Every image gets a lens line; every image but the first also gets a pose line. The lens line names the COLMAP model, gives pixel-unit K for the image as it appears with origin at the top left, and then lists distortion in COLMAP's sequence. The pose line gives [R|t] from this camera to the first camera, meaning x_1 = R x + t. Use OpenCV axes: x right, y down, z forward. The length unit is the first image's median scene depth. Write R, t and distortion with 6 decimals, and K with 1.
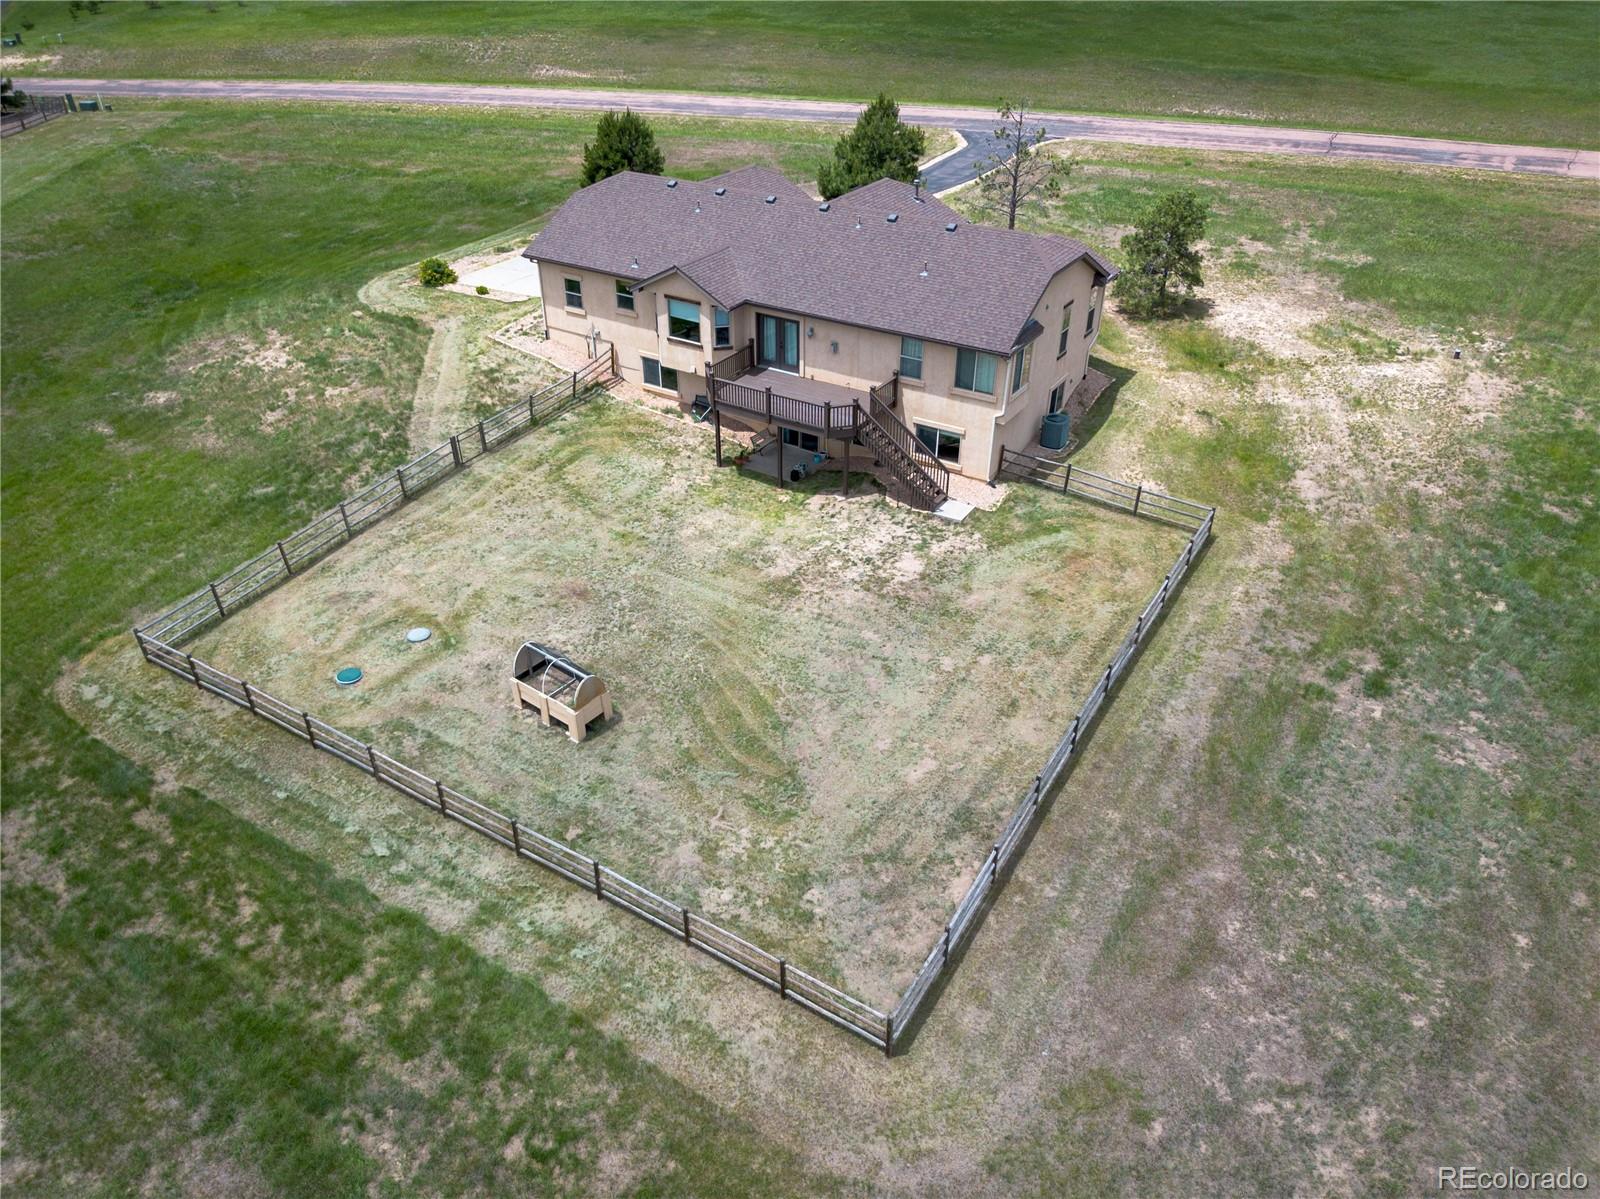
lens RADIAL K [[1132.9, 0, 802.2], [0, 1132.9, 601.6], [0, 0, 1]] dist [0.032555, -0.004112]
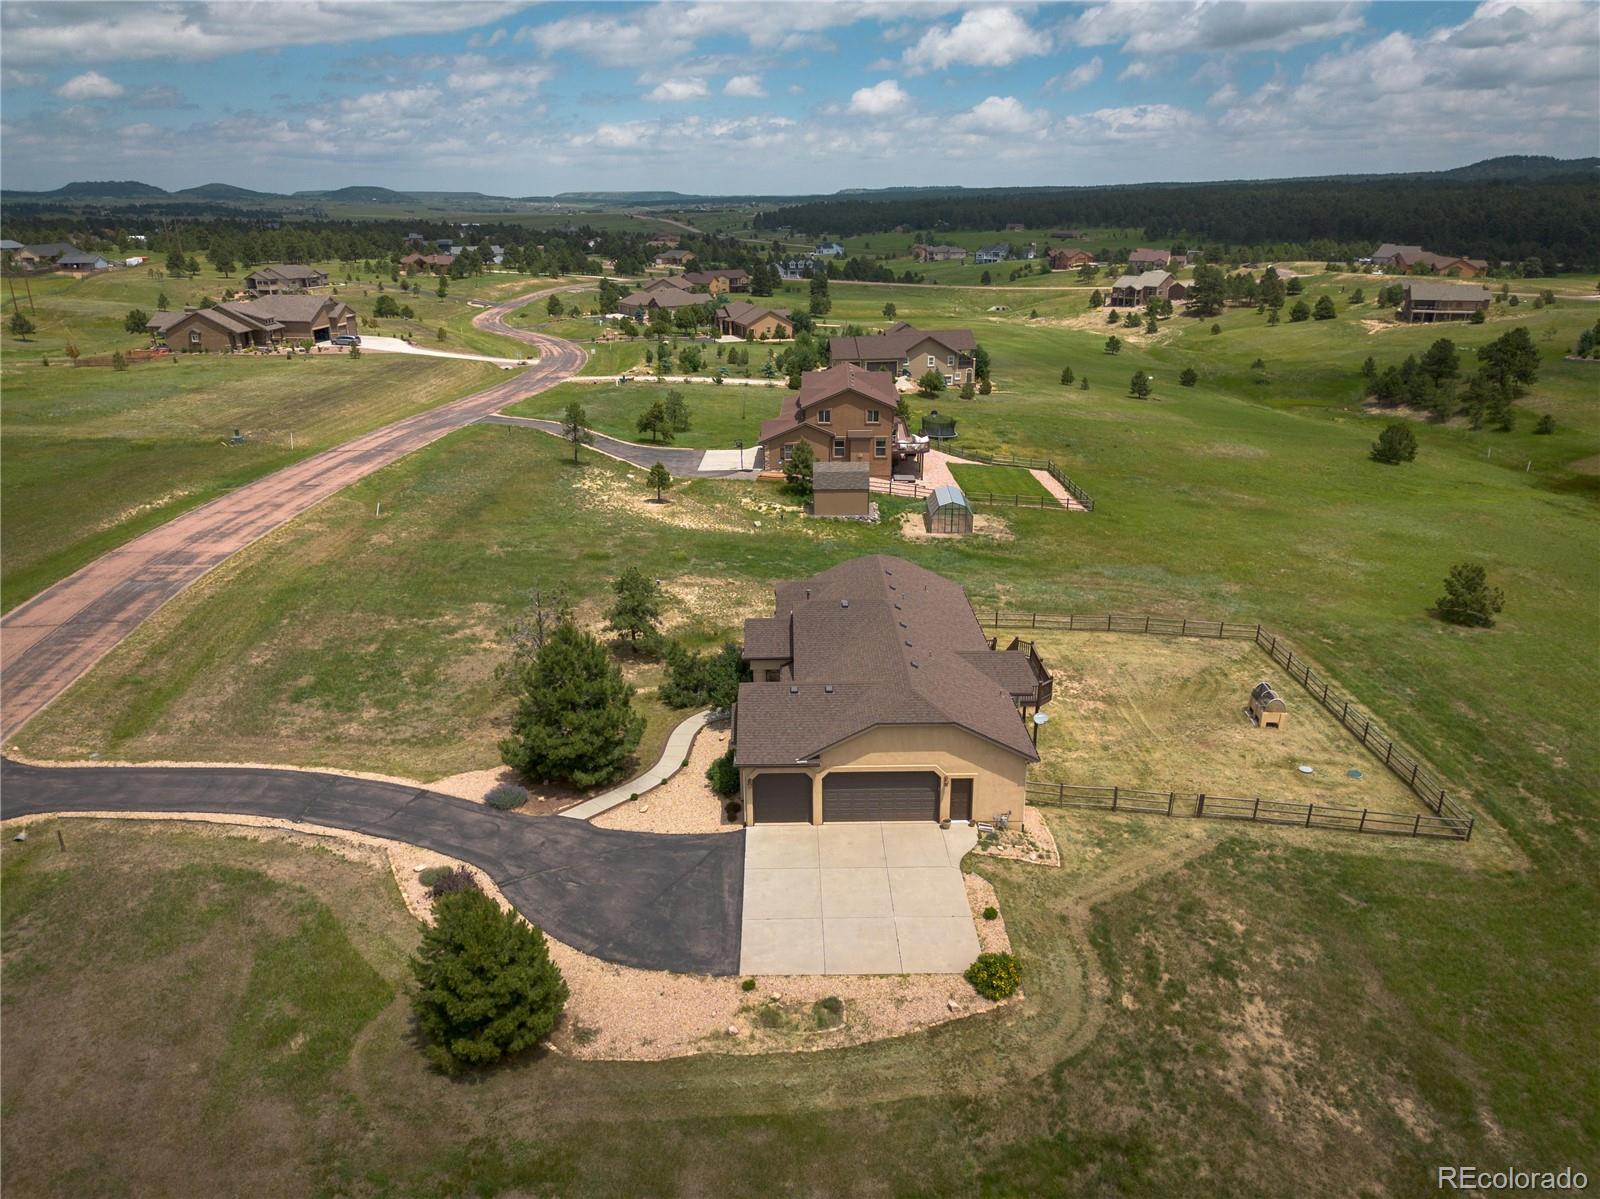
lens RADIAL K [[1130.5, 0, 802.3], [0, 1130.5, 596.9], [0, 0, 1]] dist [0.056271, -0.042935]
pose [[-0.539250, -0.286463, 0.791927, -0.966443], [0.459360, 0.688101, 0.561699, -1.159853], [-0.705832, 0.666676, -0.239468, 1.413928]]
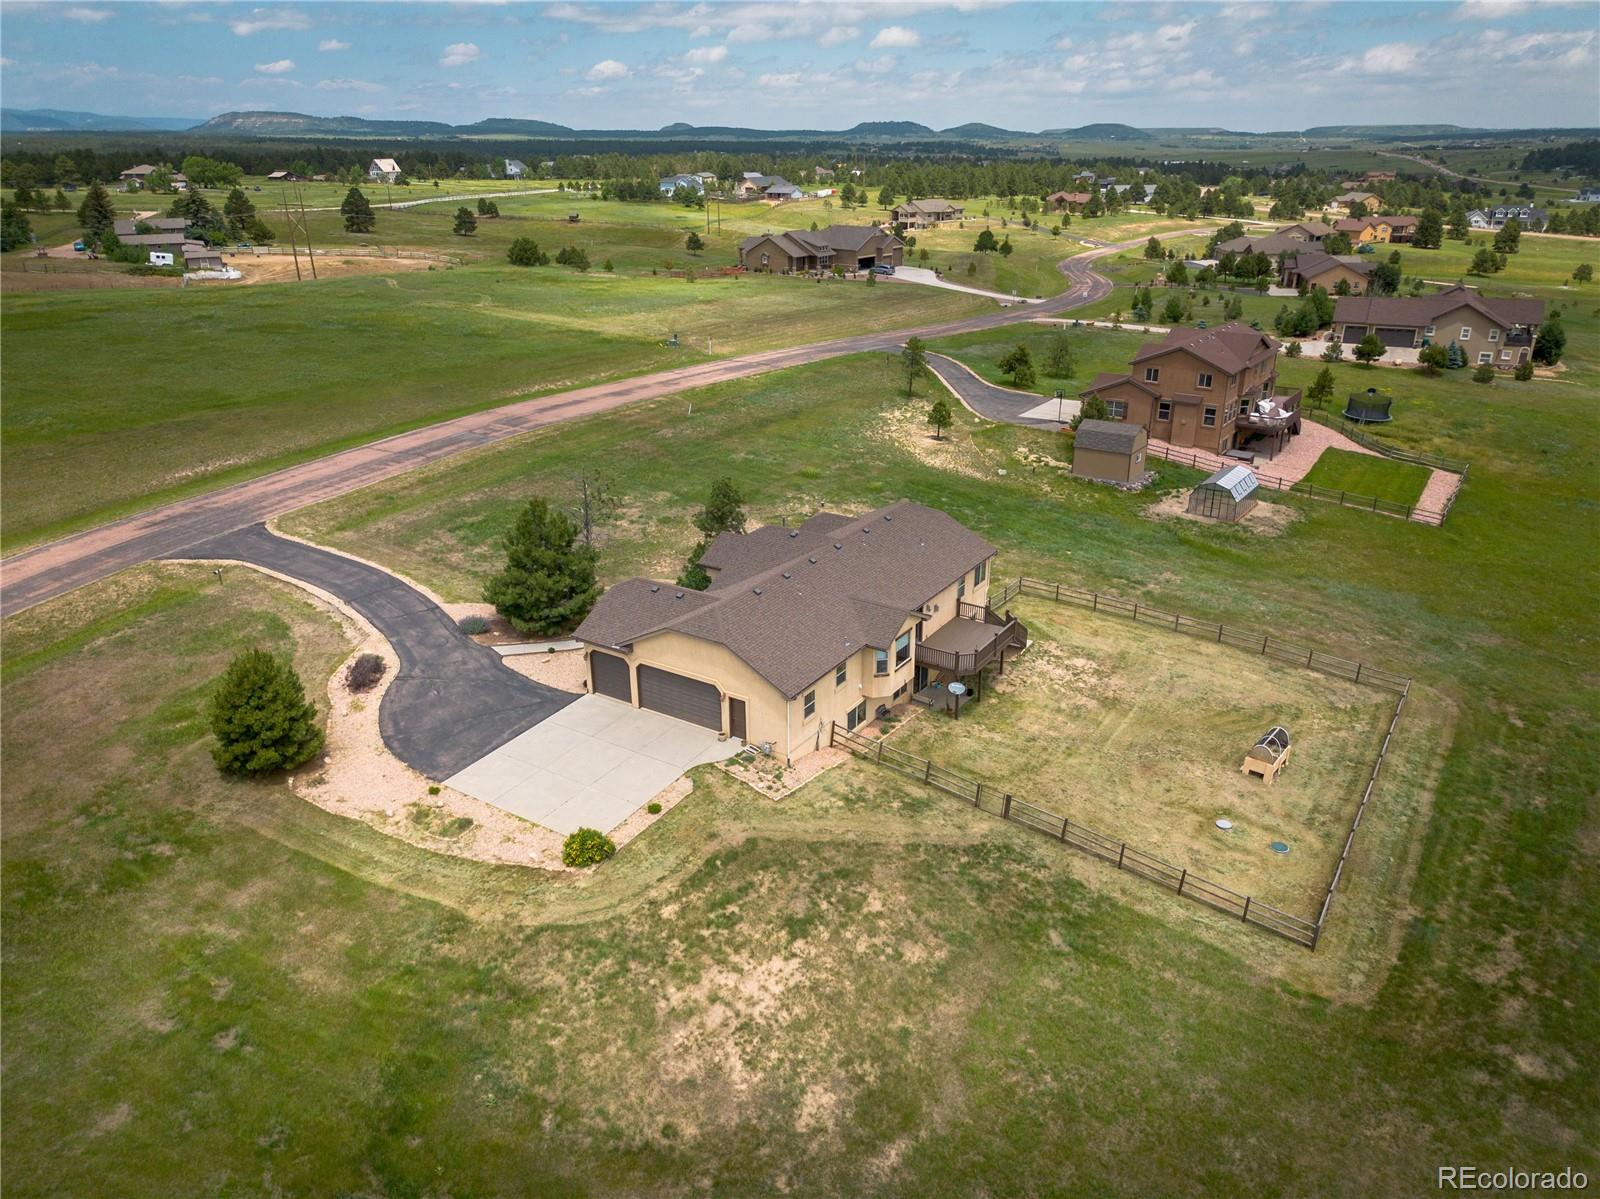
lens RADIAL K [[1130.5, 0, 802.3], [0, 1130.5, 596.9], [0, 0, 1]] dist [0.056271, -0.042935]
pose [[0.019221, -0.385009, 0.922713, -1.266430], [0.545550, 0.777427, 0.313022, -0.758561], [-0.837858, 0.497369, 0.224985, 0.783765]]
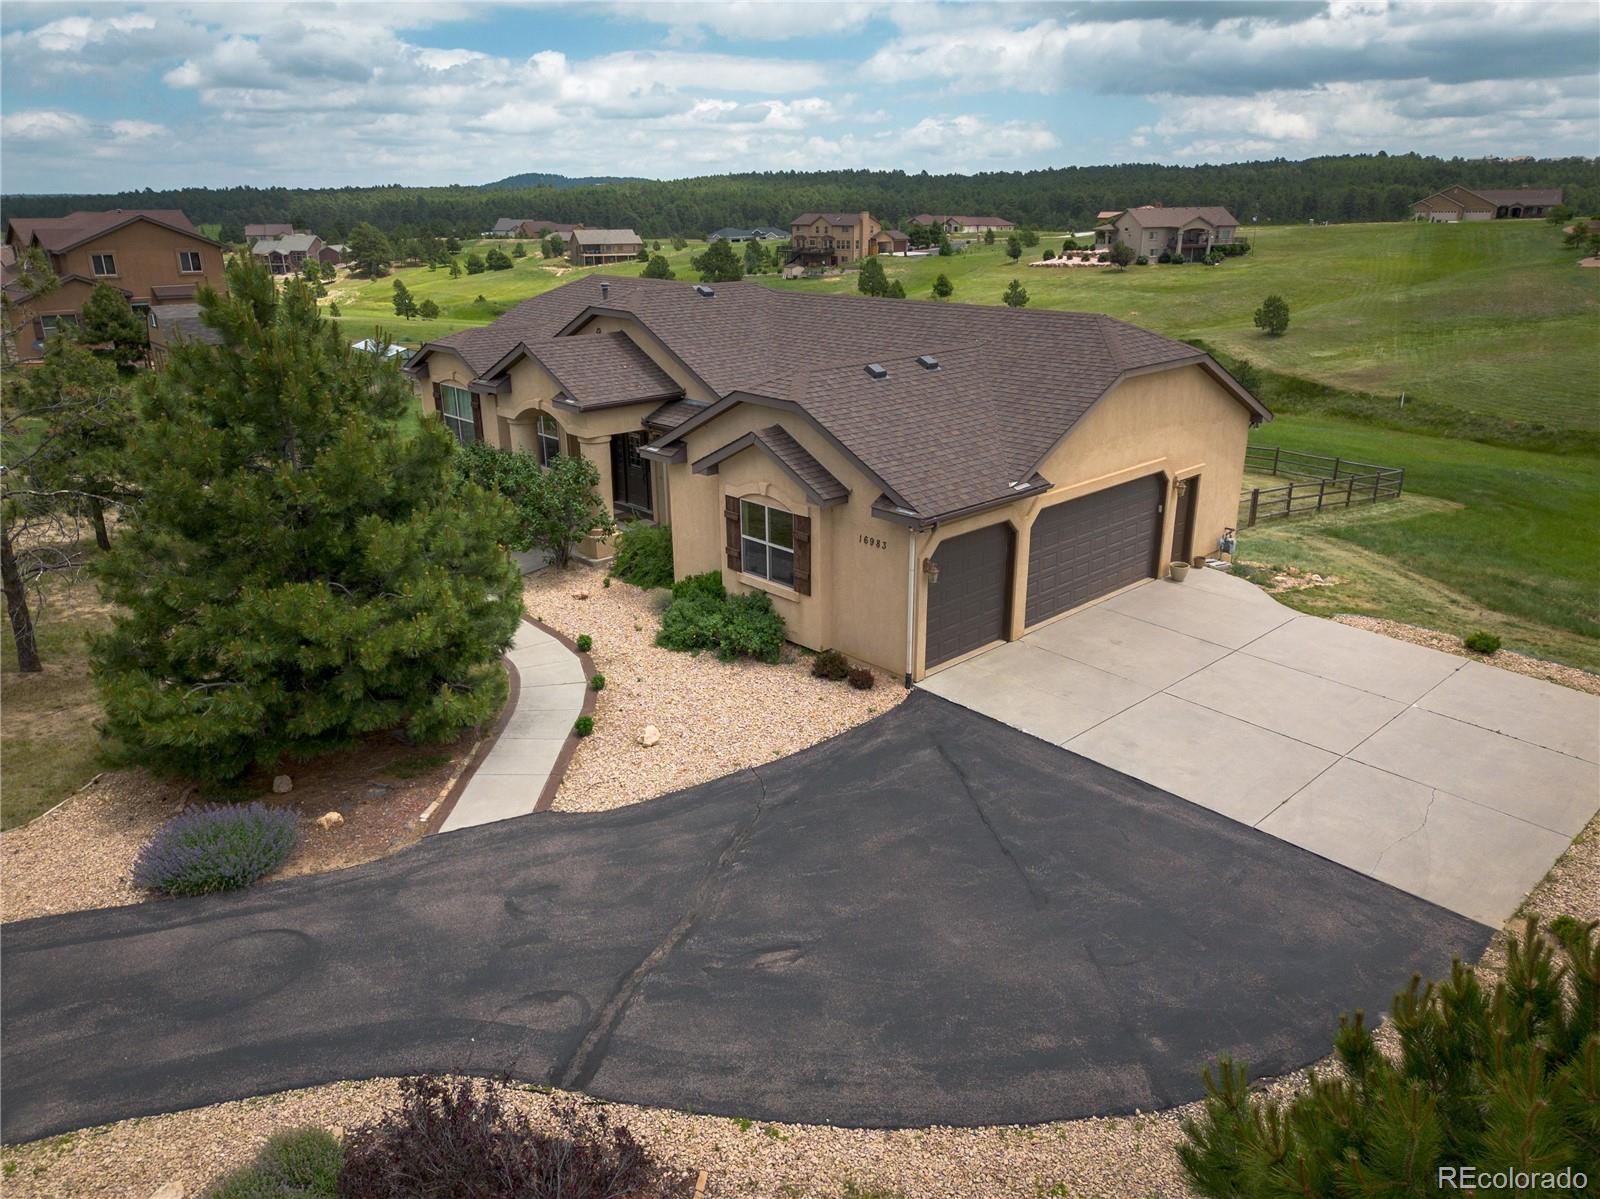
lens RADIAL K [[1132.9, 0, 802.2], [0, 1132.9, 601.6], [0, 0, 1]] dist [0.032555, -0.004112]
pose [[-0.967916, -0.084125, 0.236775, -0.178378], [0.136570, 0.614843, 0.776734, -0.787439], [-0.210922, 0.784150, -0.583628, 1.589686]]
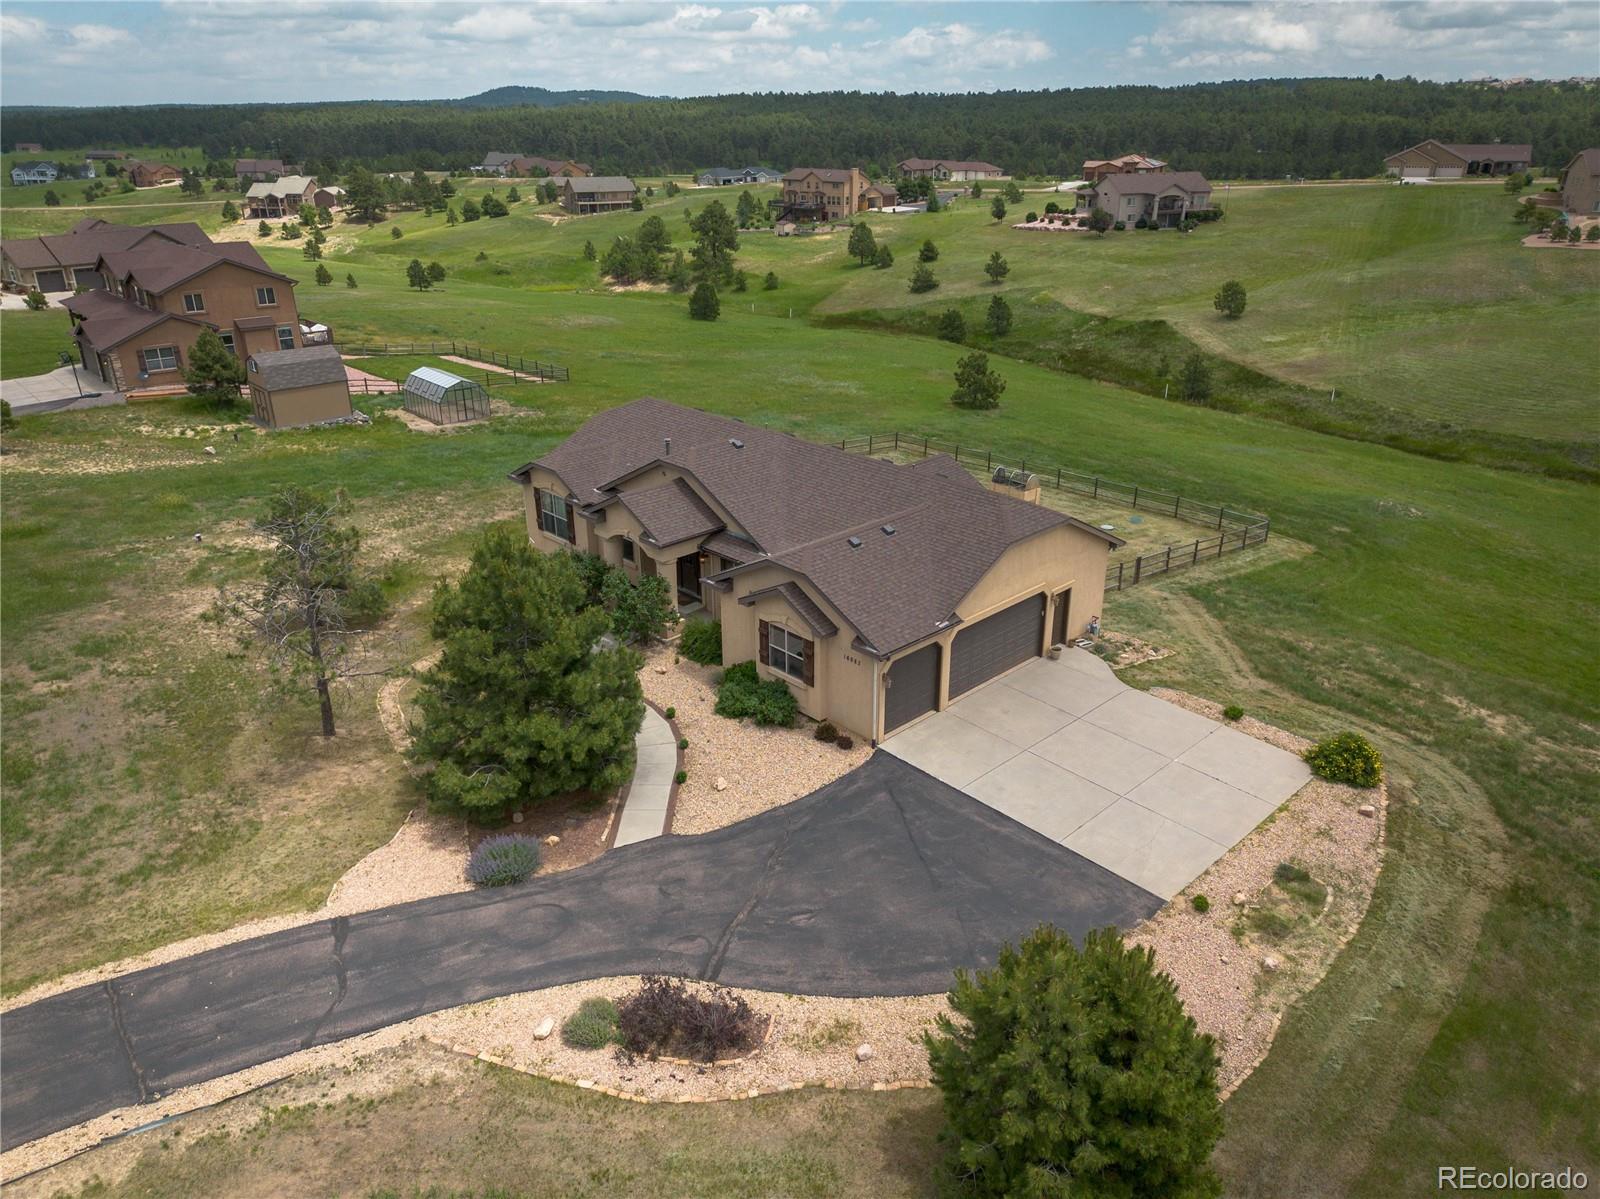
lens RADIAL K [[1130.5, 0, 802.3], [0, 1130.5, 596.9], [0, 0, 1]] dist [0.056271, -0.042935]
pose [[-0.970053, -0.097785, 0.222341, -0.226424], [0.129588, 0.565870, 0.814247, -1.083175], [-0.205437, 0.818675, -0.536252, 1.672558]]
